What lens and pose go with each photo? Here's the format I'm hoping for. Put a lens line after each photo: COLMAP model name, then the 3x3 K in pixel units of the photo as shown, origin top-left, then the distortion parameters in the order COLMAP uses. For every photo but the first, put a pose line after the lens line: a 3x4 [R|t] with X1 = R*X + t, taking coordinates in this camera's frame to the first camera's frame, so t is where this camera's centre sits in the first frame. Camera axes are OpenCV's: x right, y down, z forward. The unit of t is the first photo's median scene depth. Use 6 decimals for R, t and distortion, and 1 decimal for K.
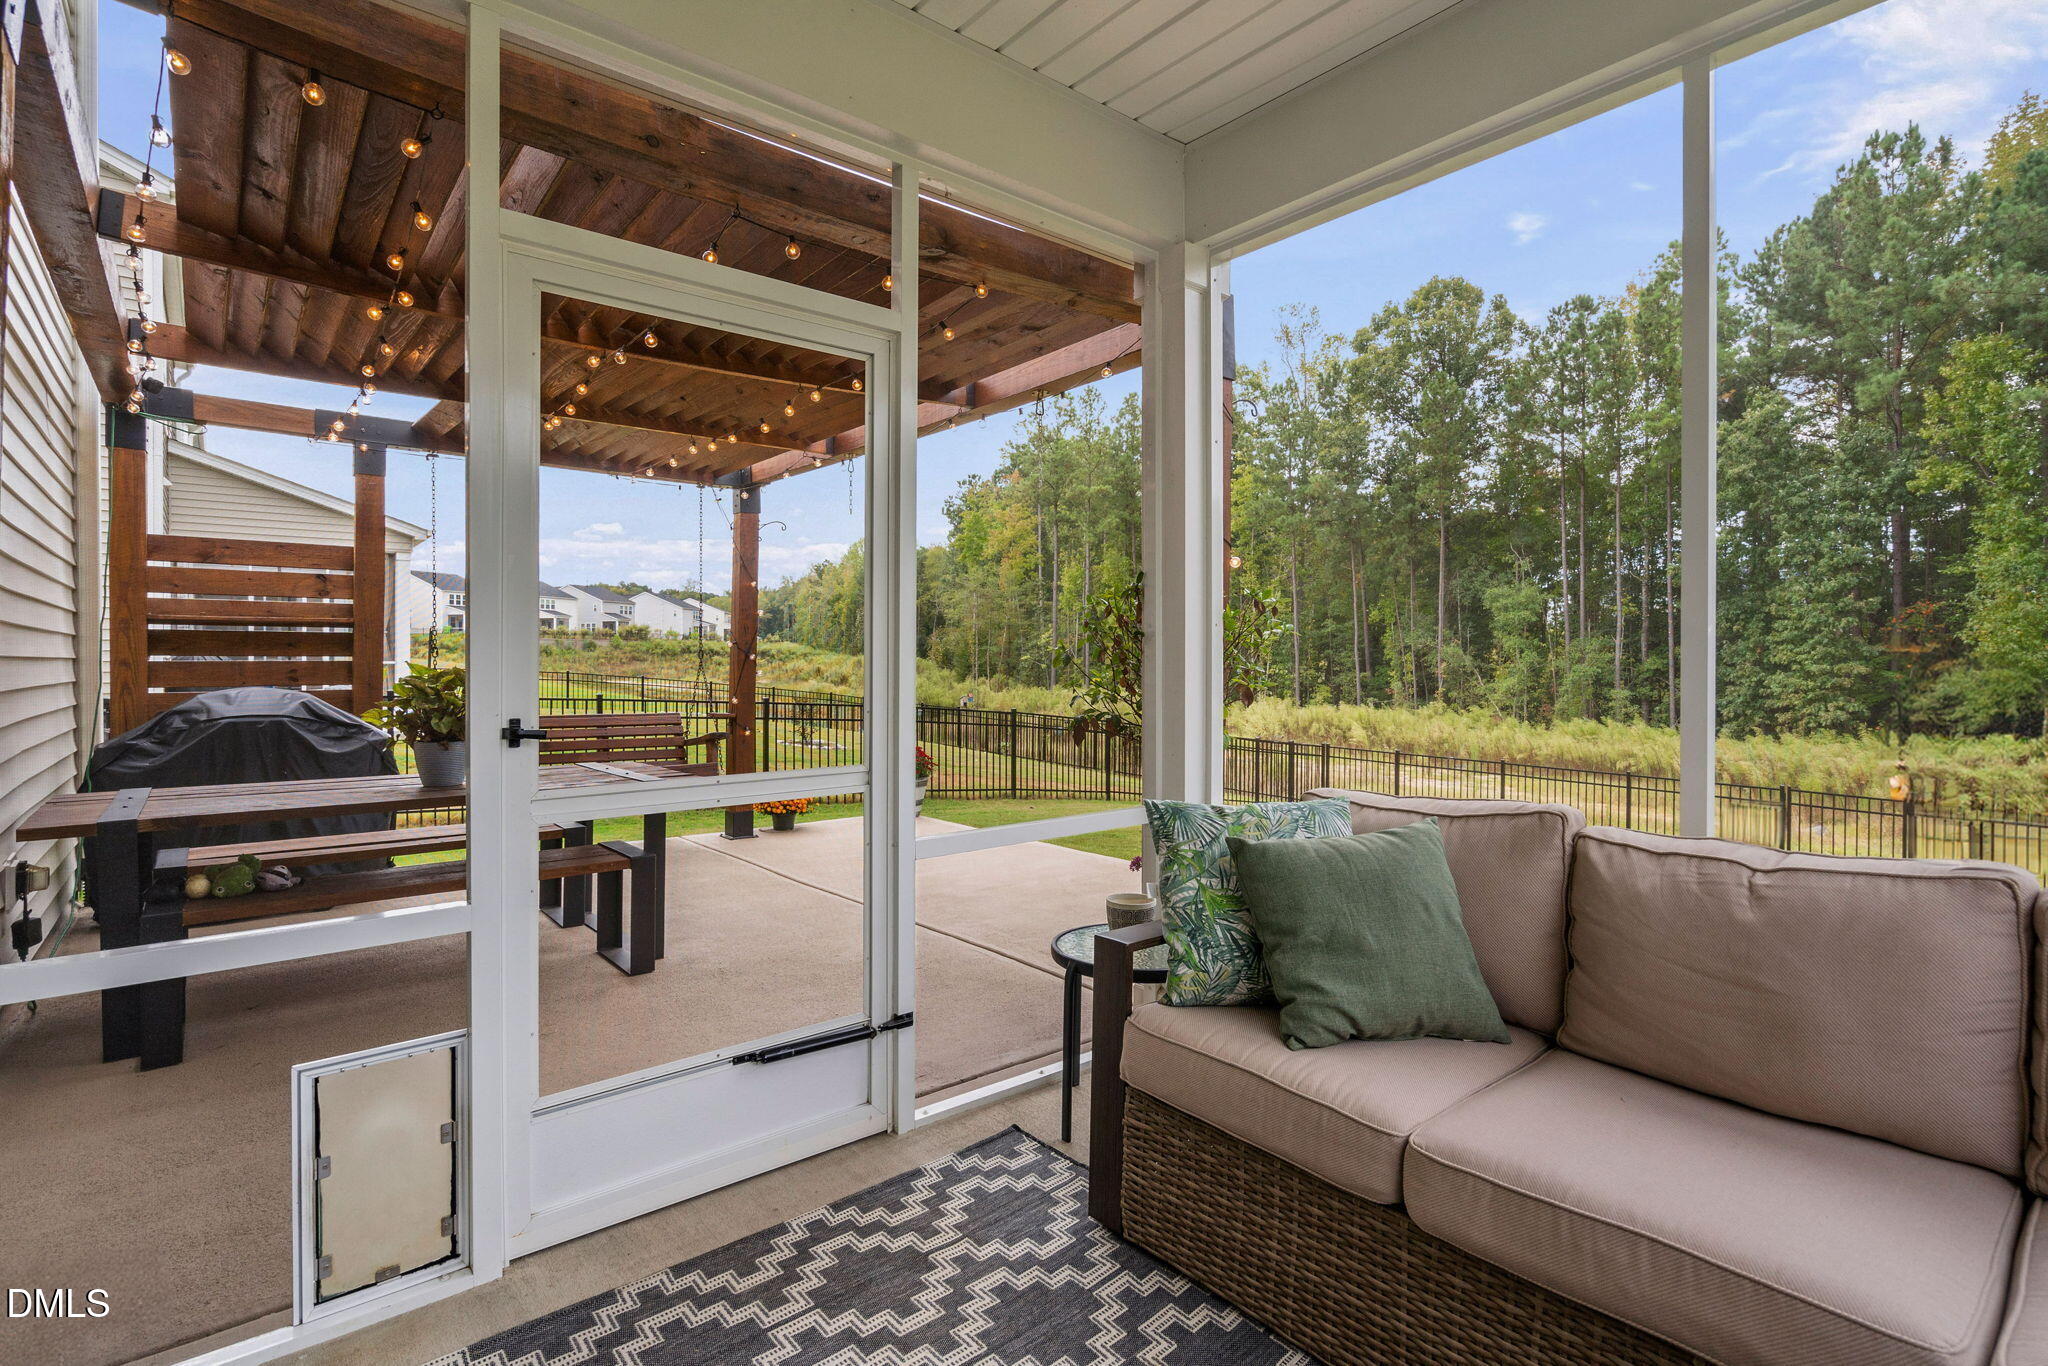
lens RADIAL K [[989.4, 0, 1024.0], [0, 989.4, 683.0], [0, 0, 1]] dist [0.003926, 0.000607]
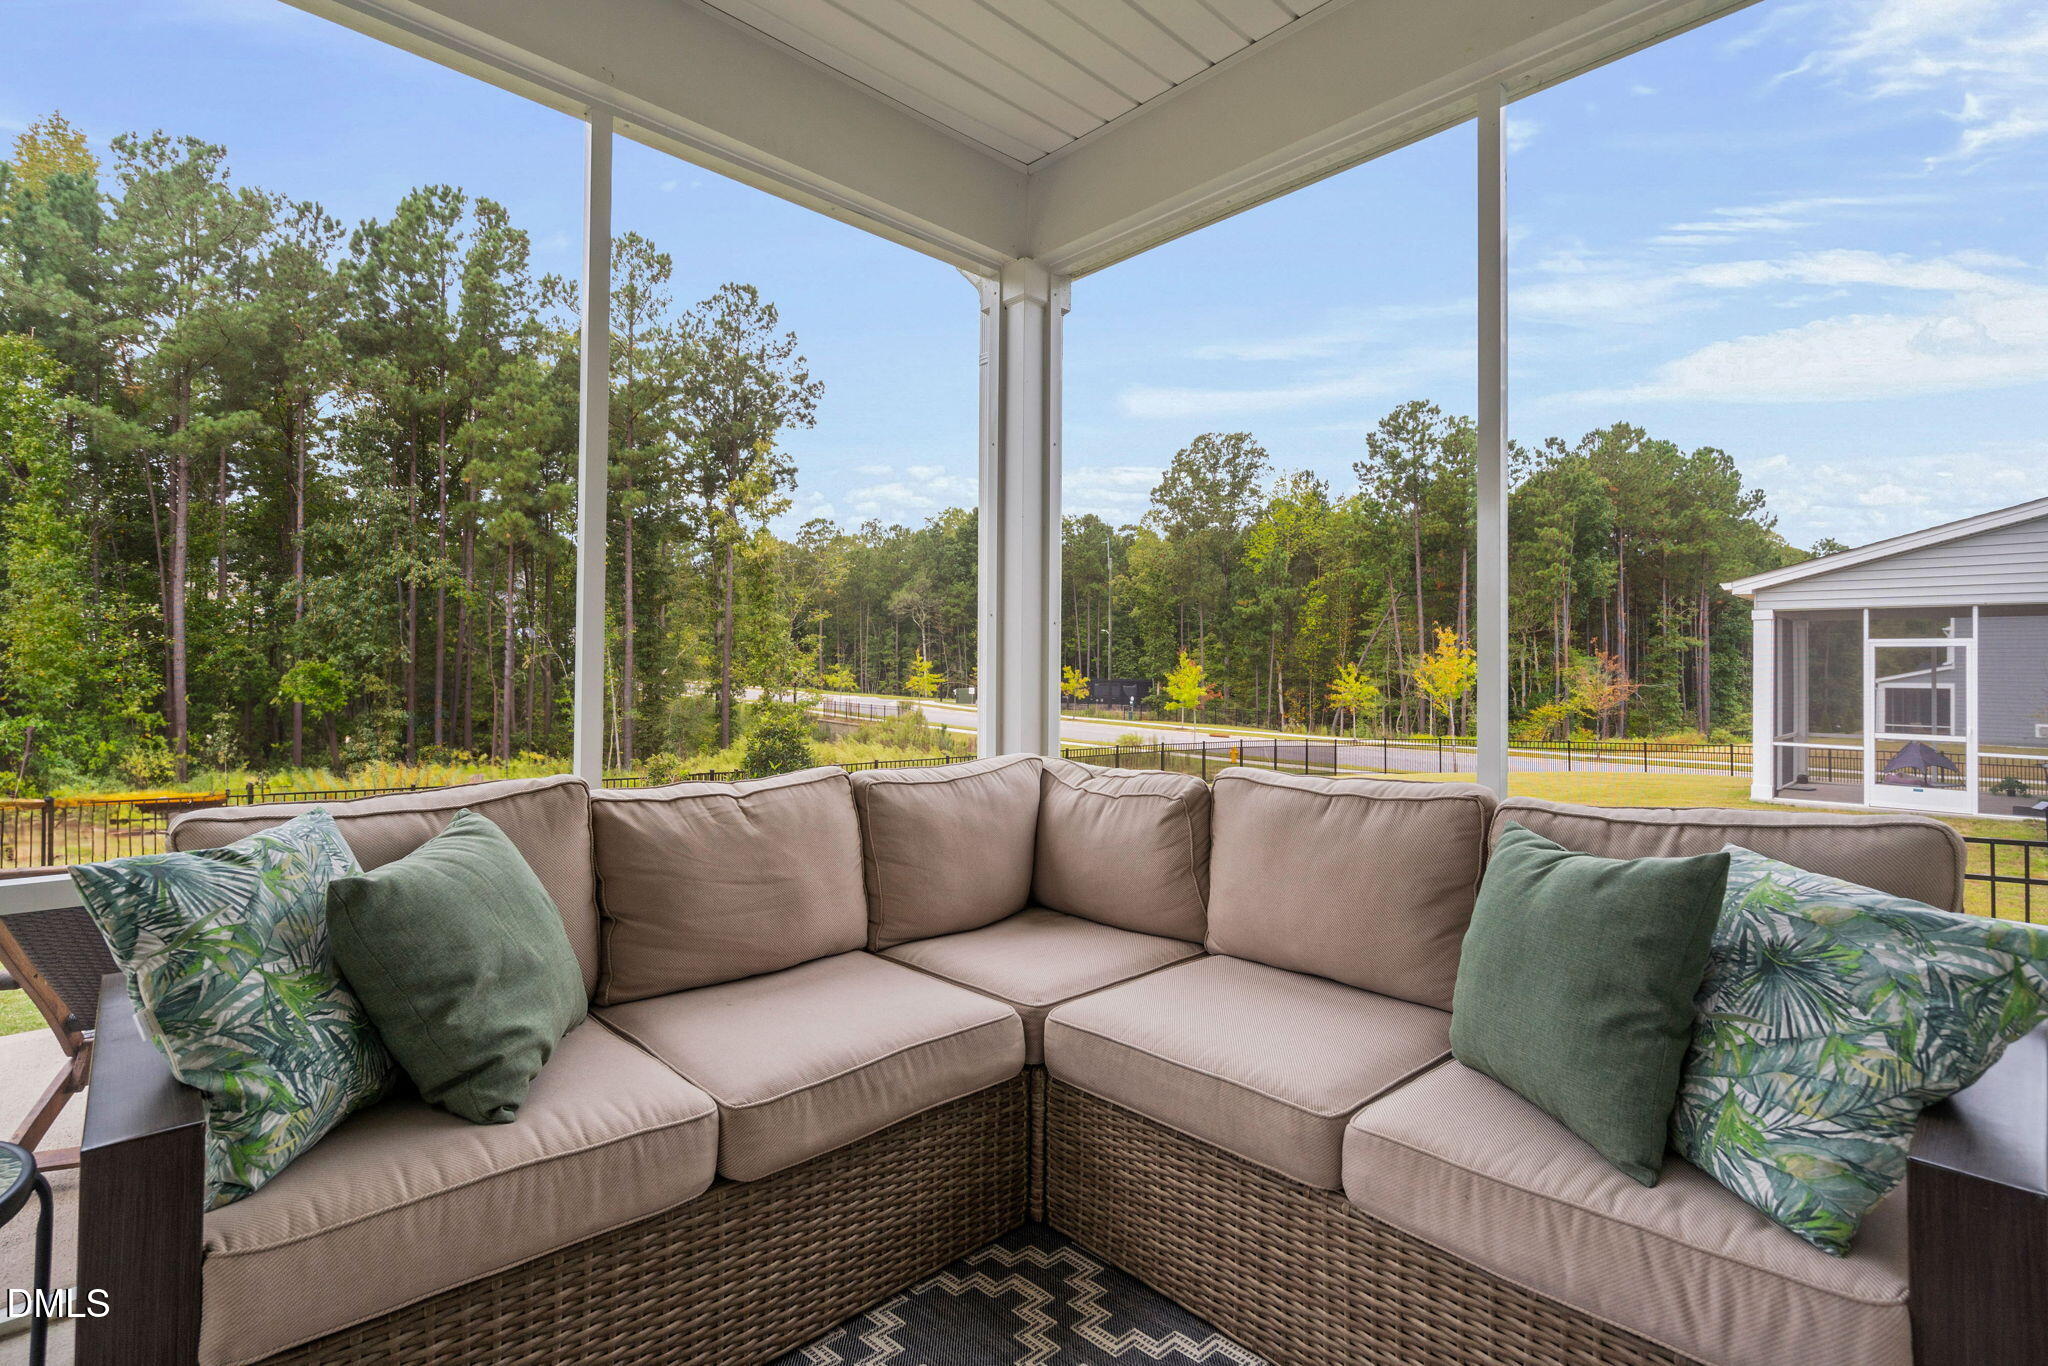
lens RADIAL K [[927.7, 0, 1015.9], [0, 927.7, 686.2], [0, 0, 1]] dist [0.000349, -0.000119]
pose [[-0.065341, -0.010122, 0.997812, -0.416549], [0.006867, 0.999920, 0.010593, 0.024314], [-0.997839, 0.007544, -0.065266, 0.579134]]
